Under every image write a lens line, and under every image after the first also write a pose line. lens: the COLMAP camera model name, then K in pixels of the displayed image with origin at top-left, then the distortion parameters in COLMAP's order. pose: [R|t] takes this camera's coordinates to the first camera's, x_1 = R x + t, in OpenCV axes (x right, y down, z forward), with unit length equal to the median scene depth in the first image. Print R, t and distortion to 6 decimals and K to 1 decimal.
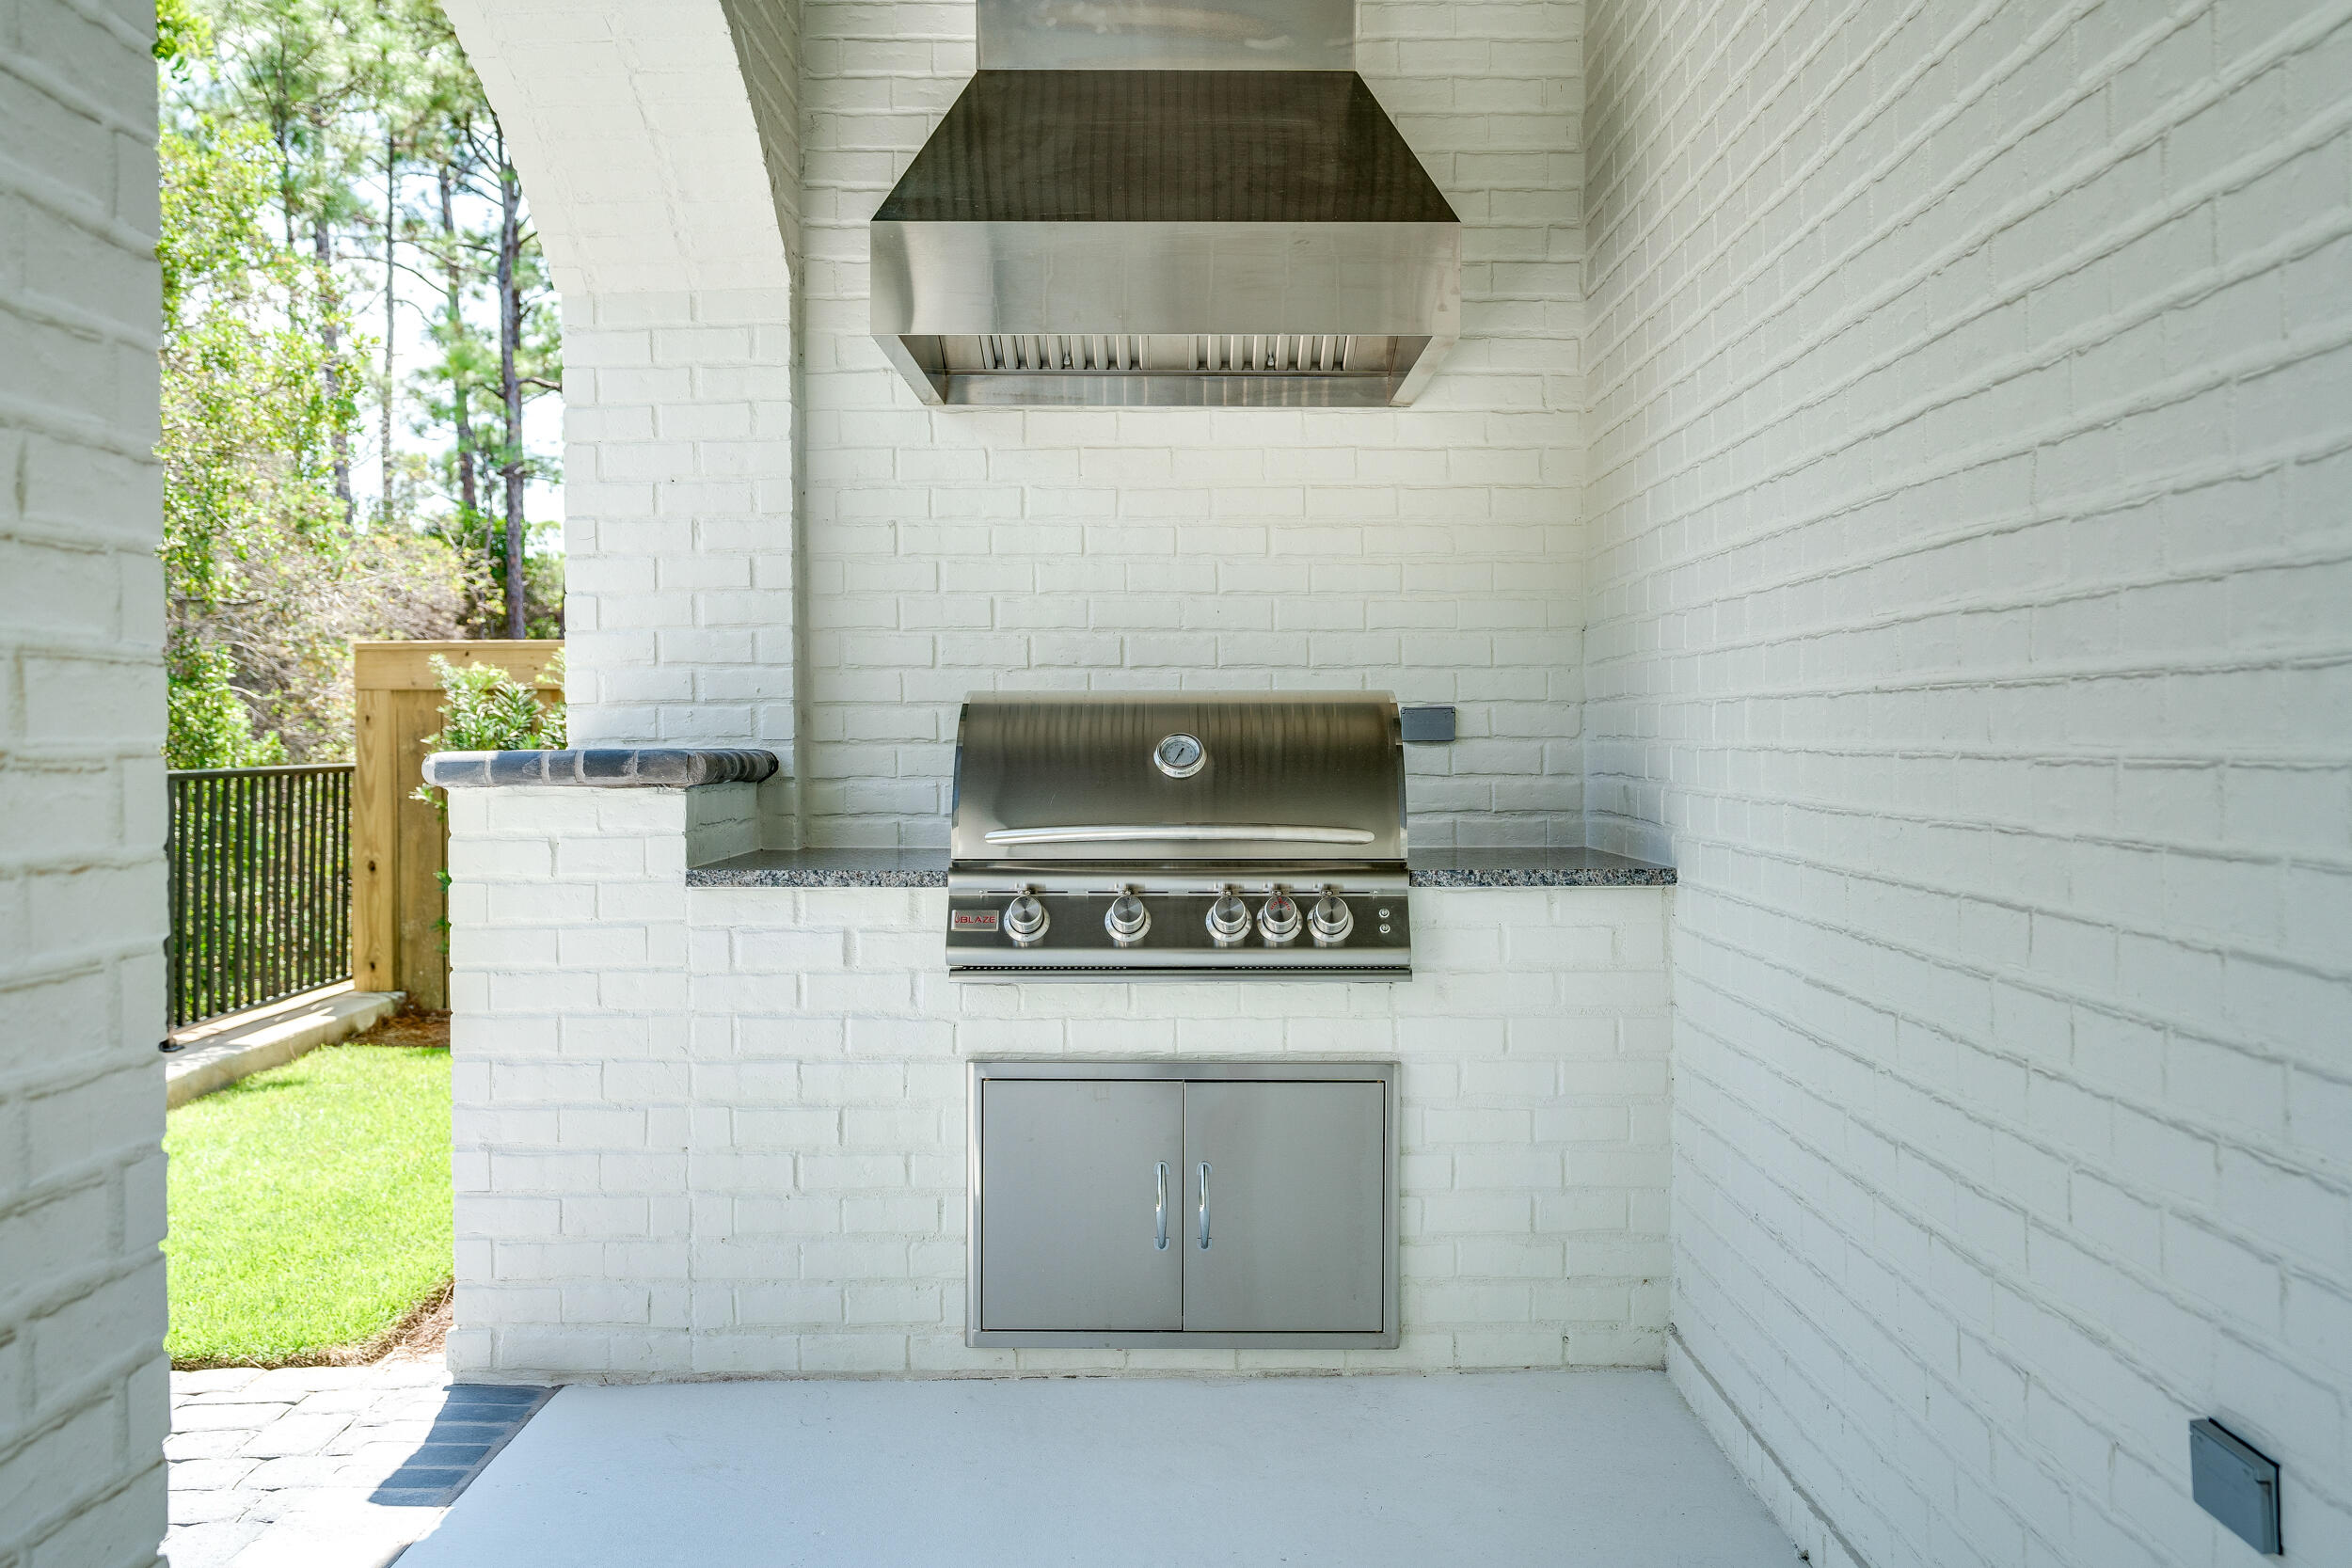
lens RADIAL K [[2073.2, 0, 1192.1], [0, 2073.2, 759.6], [0, 0, 1]] dist [-0.004692, 0.004103]
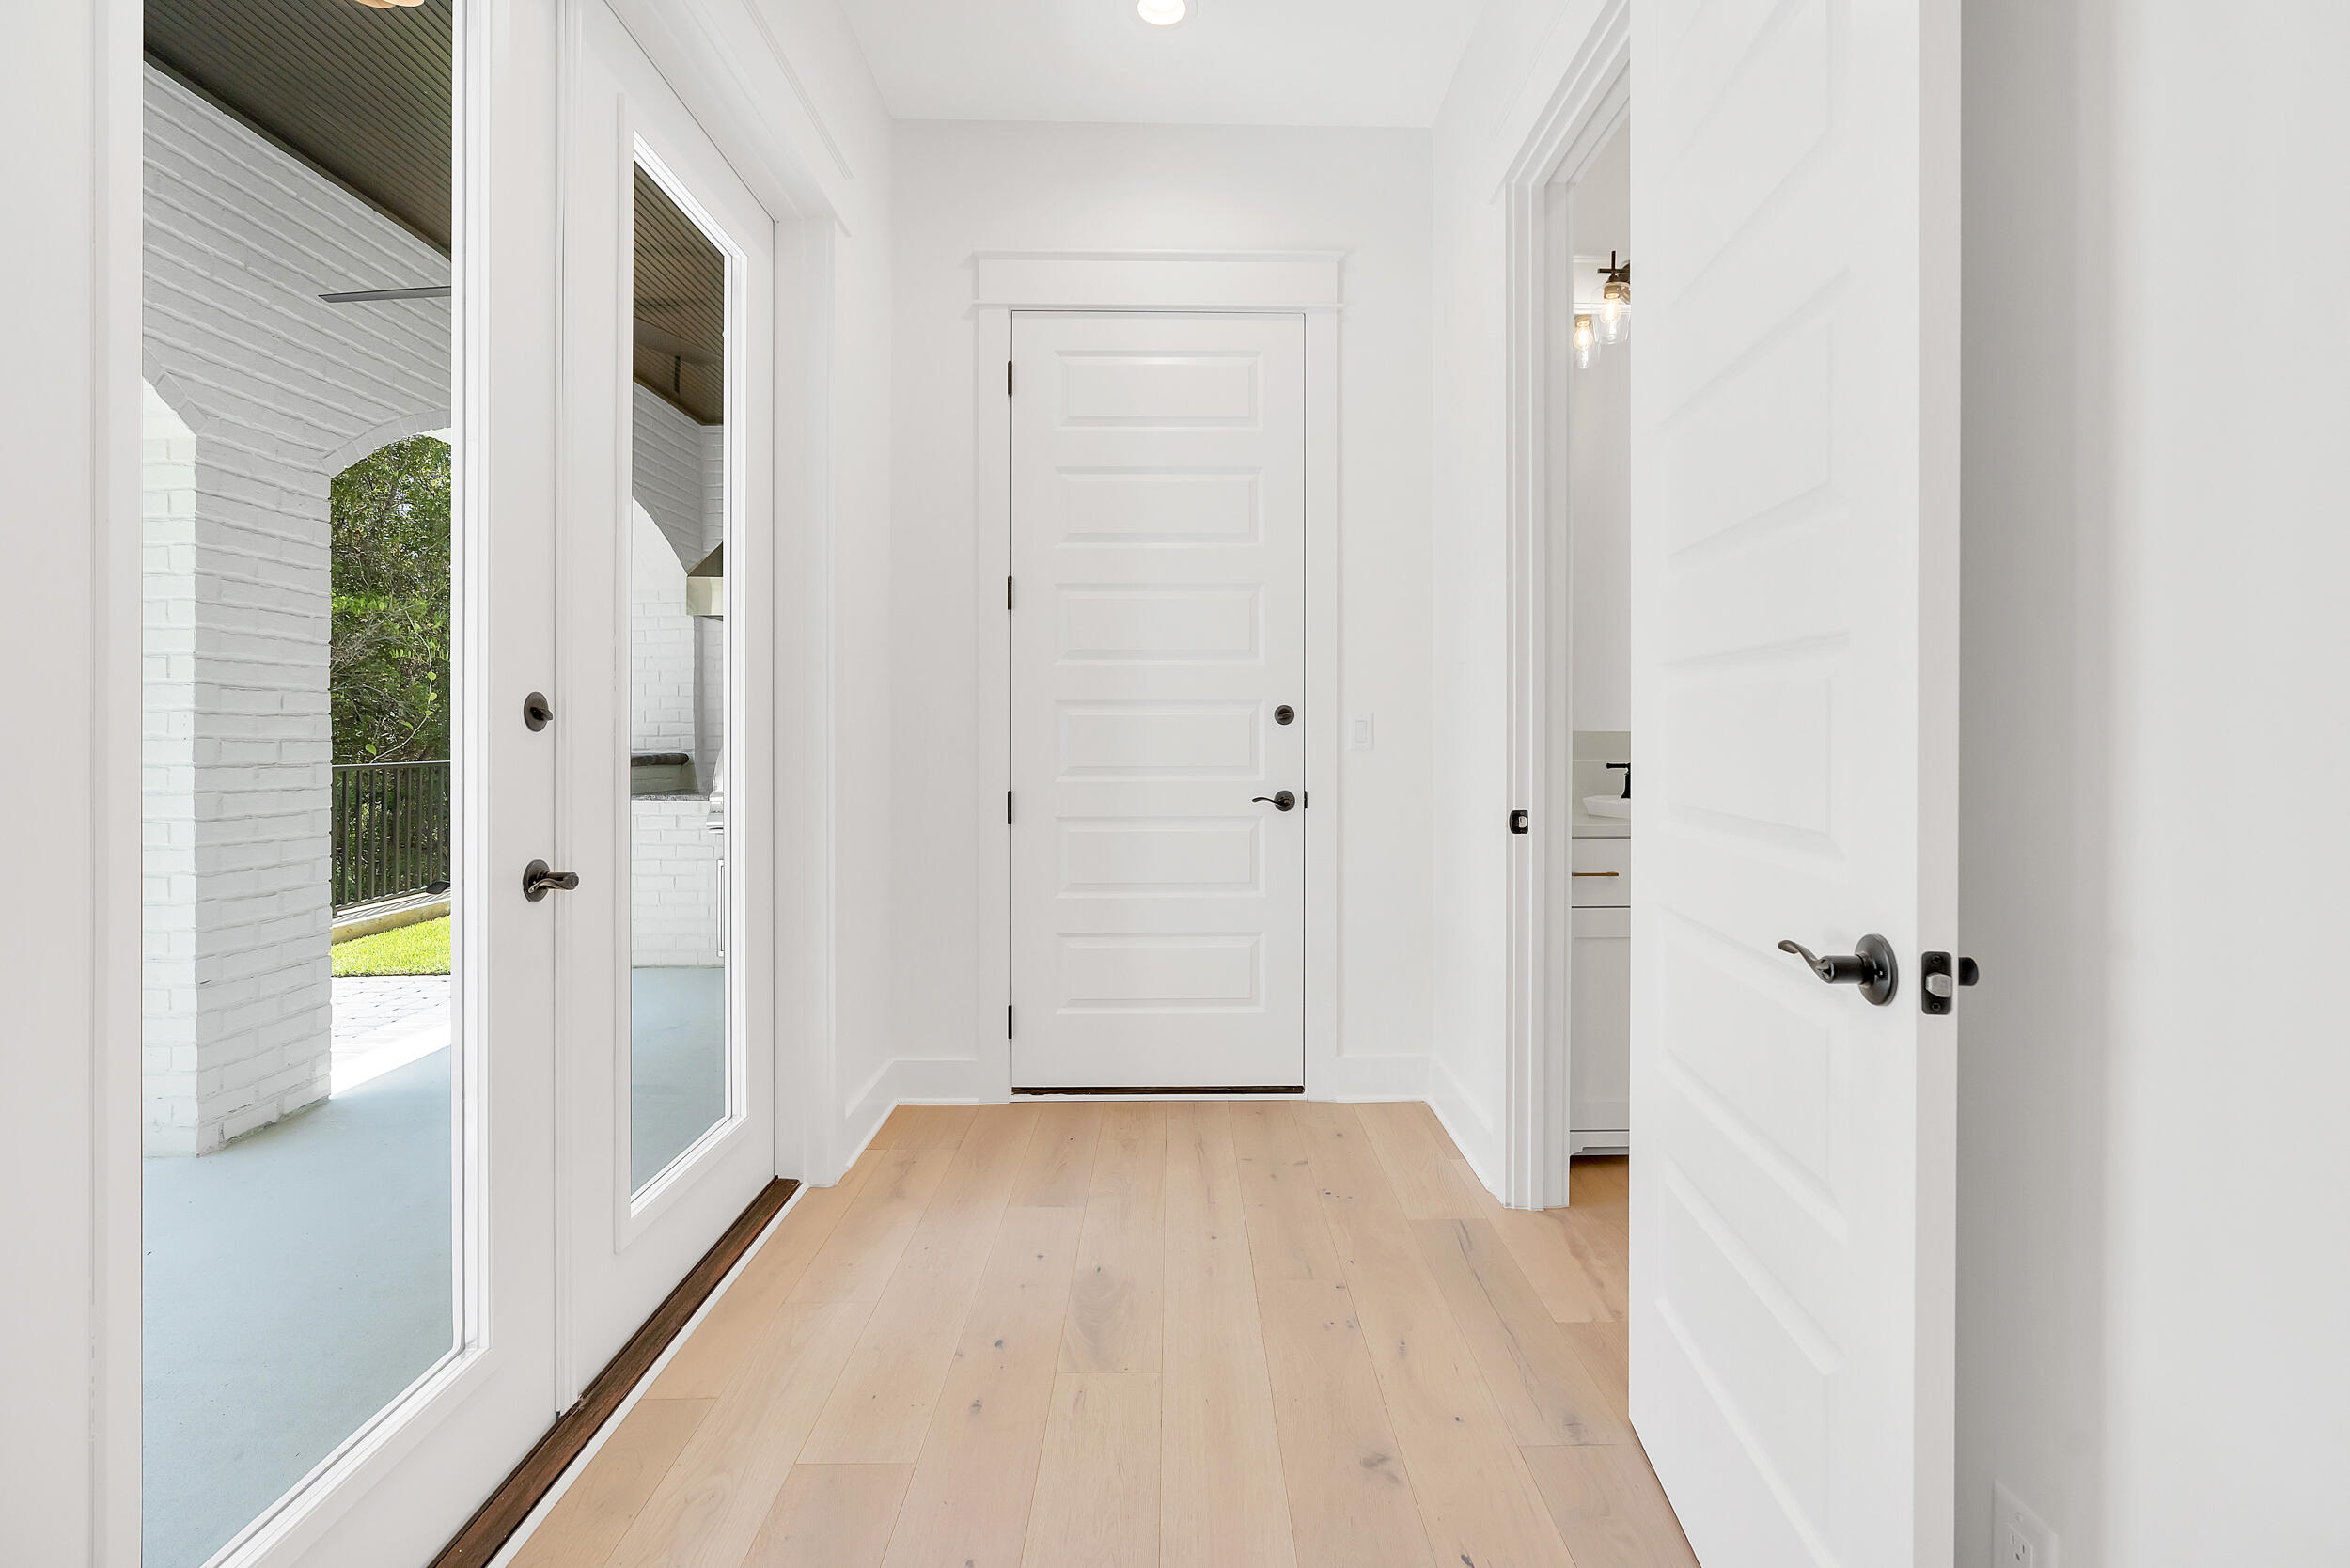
lens RADIAL K [[1067.1, 0, 1210.1], [0, 1067.1, 741.6], [0, 0, 1]] dist [-0.003133, 0.000293]
pose [[0.999880, 0.001357, 0.015423, 0.484039], [-0.001285, 0.999988, -0.004684, -0.014070], [-0.015429, 0.004663, 0.999870, -0.458312]]
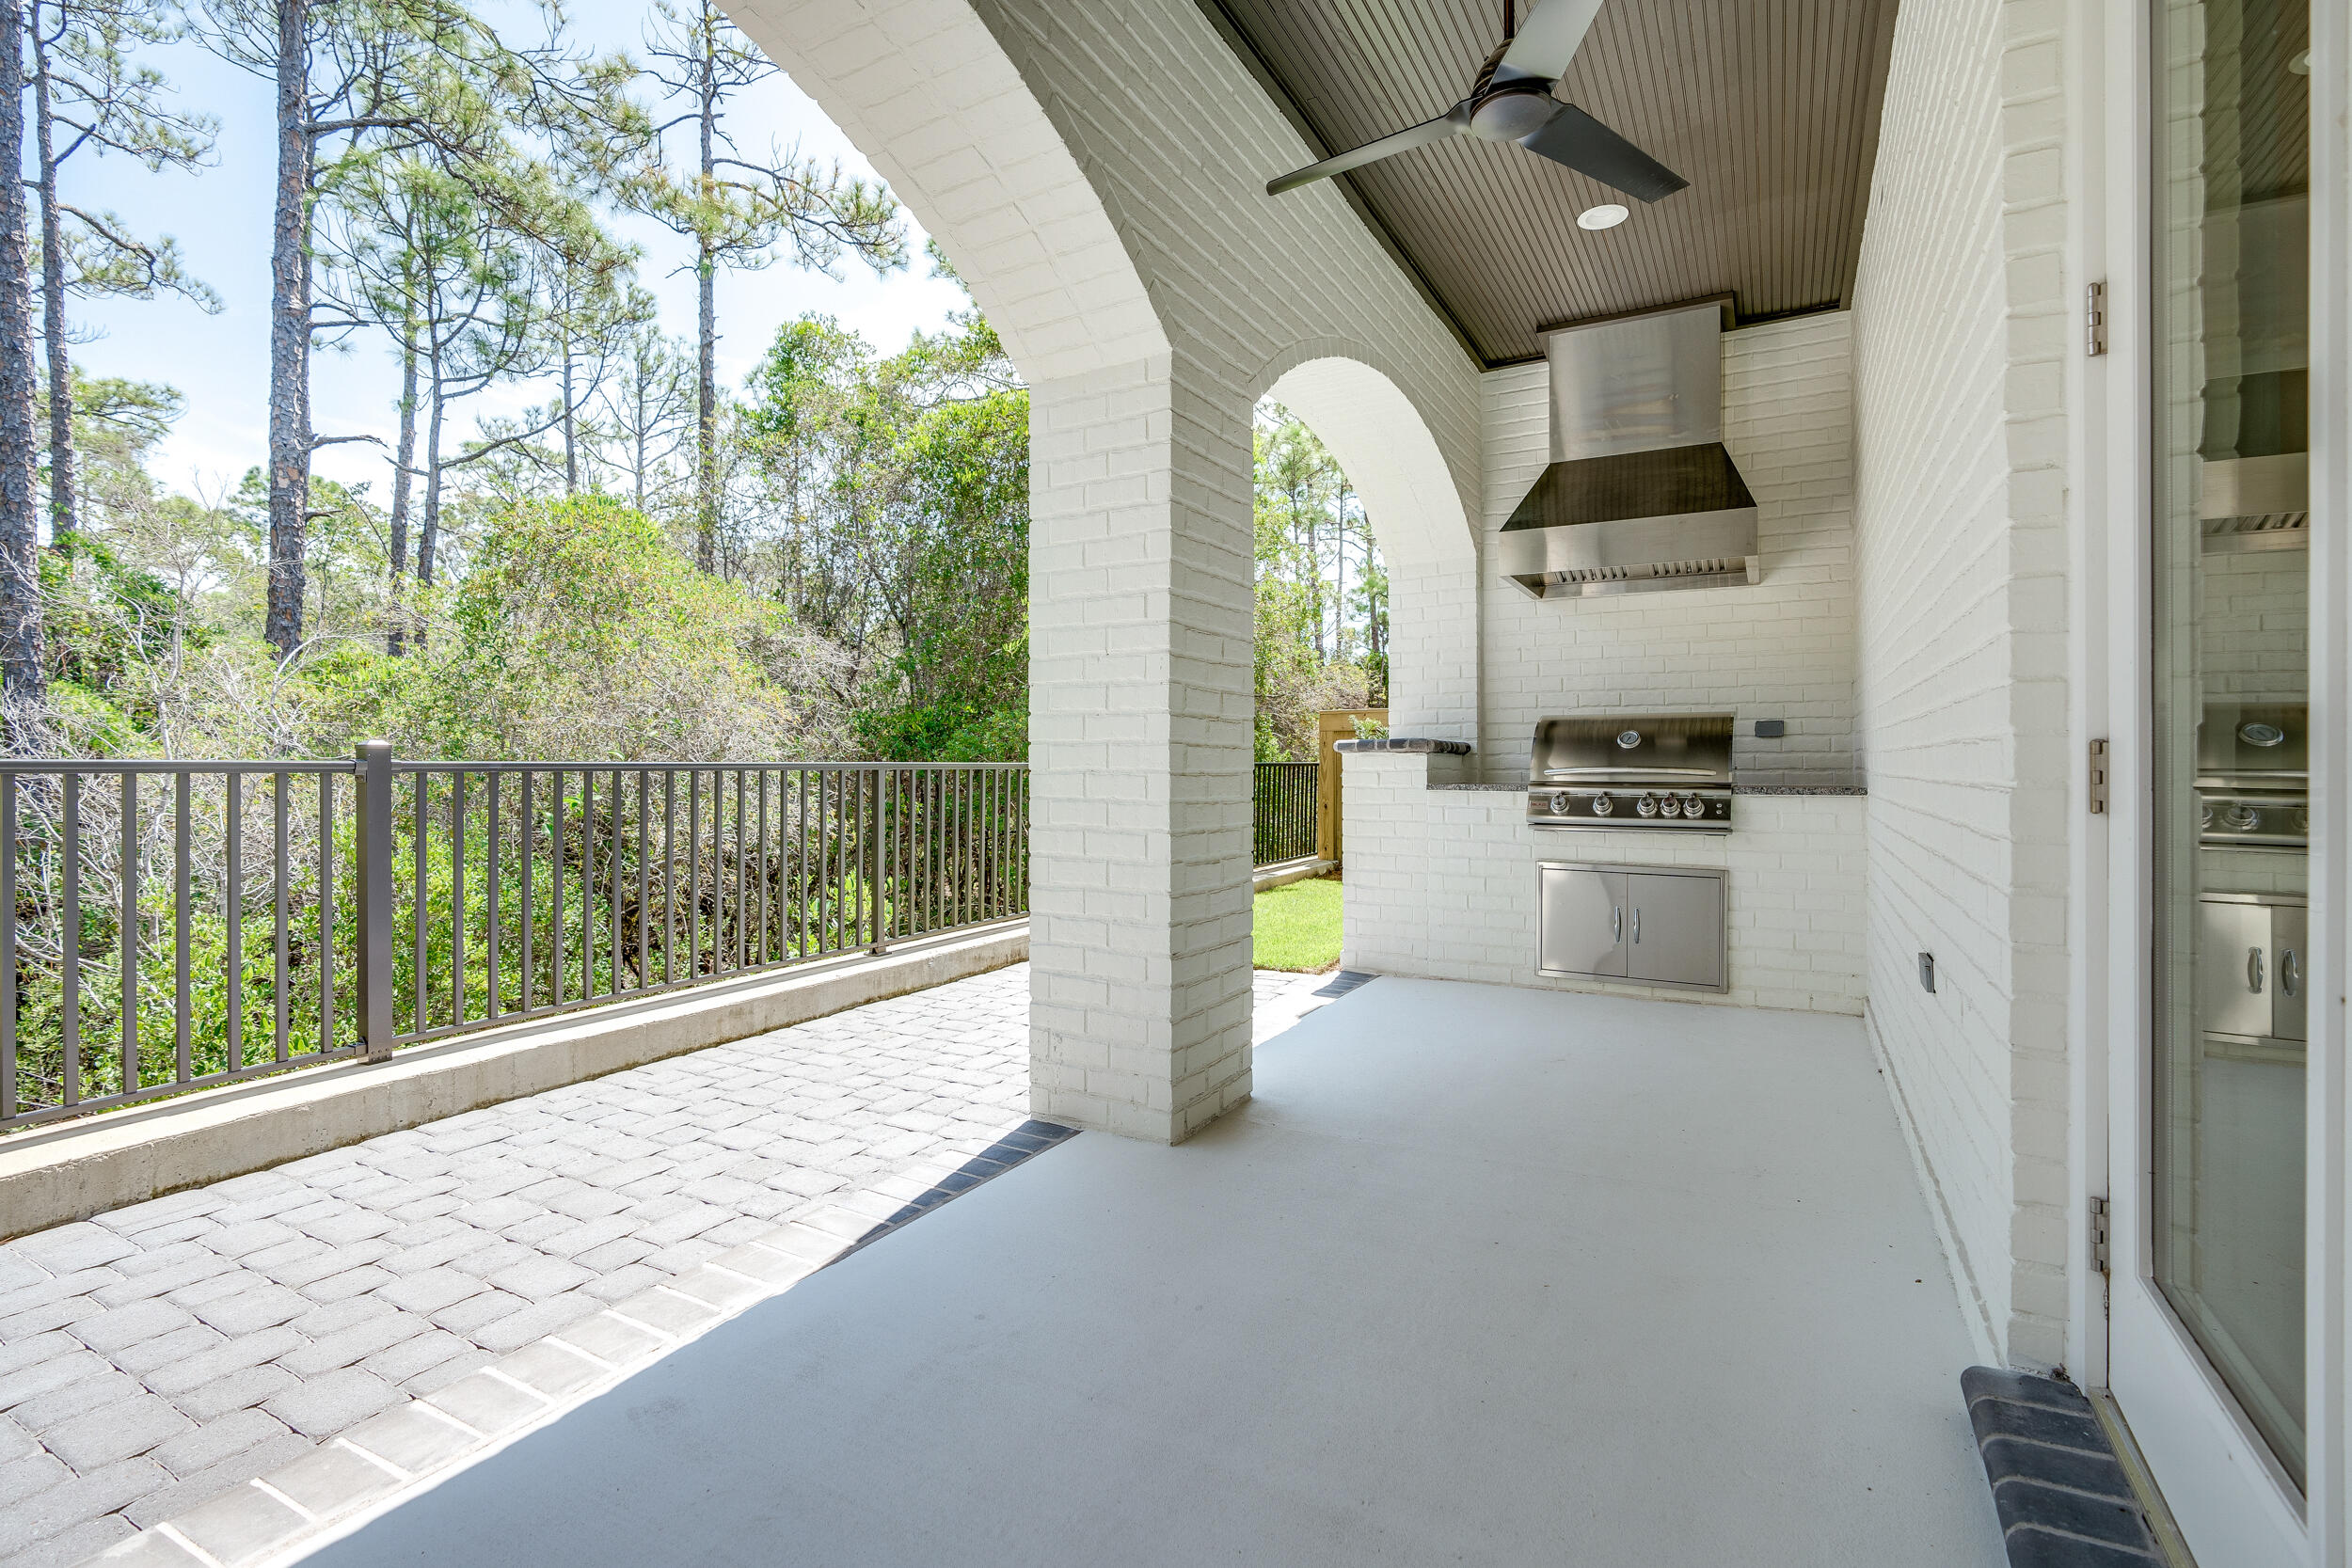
lens RADIAL K [[1083.8, 0, 1189.1], [0, 1083.8, 770.9], [0, 0, 1]] dist [-0.000181, 0.000556]
pose [[0.872255, 0.004371, -0.489032, 0.141202], [-0.008046, 0.999953, -0.005413, 0.039232], [0.488986, 0.008656, 0.872249, -0.299808]]
